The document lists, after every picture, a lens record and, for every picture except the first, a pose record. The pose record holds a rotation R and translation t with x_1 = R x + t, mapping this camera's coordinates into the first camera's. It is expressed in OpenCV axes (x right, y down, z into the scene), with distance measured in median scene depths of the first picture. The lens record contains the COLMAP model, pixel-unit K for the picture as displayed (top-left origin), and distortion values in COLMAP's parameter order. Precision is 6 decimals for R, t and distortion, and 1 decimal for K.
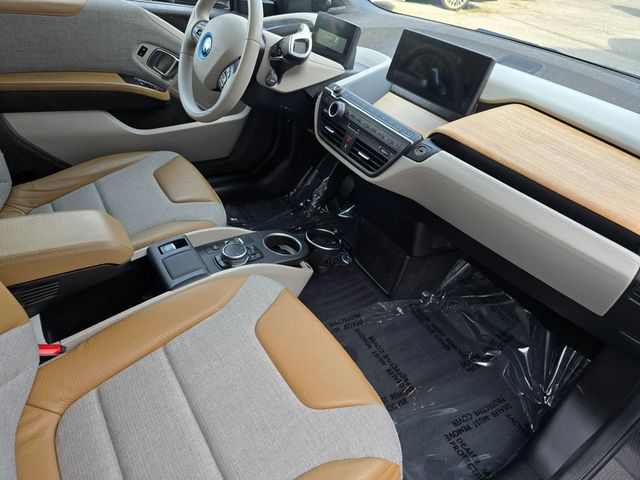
lens RADIAL K [[428.6, 0, 318.7], [0, 428.6, 239.7], [0, 0, 1]] dist [0.032558, -0.033911]
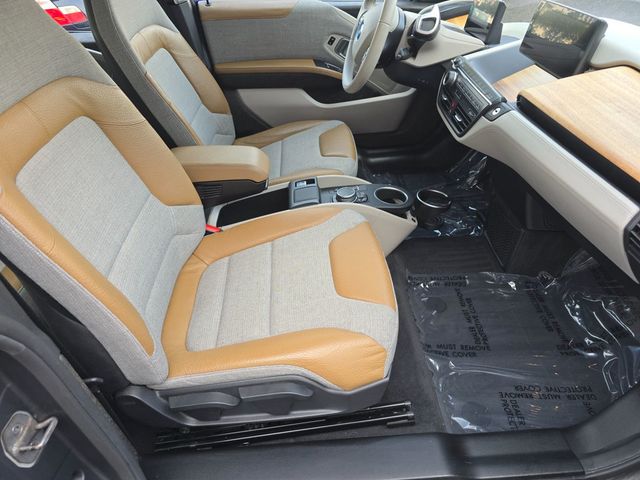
lens RADIAL K [[428.6, 0, 317.6], [0, 428.6, 243.9], [0, 0, 1]] dist [0.032558, -0.033911]
pose [[0.847033, 0.170755, -0.503367, 0.341928], [-0.163443, 0.984785, 0.059033, 0.099284], [0.505788, 0.032268, 0.862054, -0.117084]]
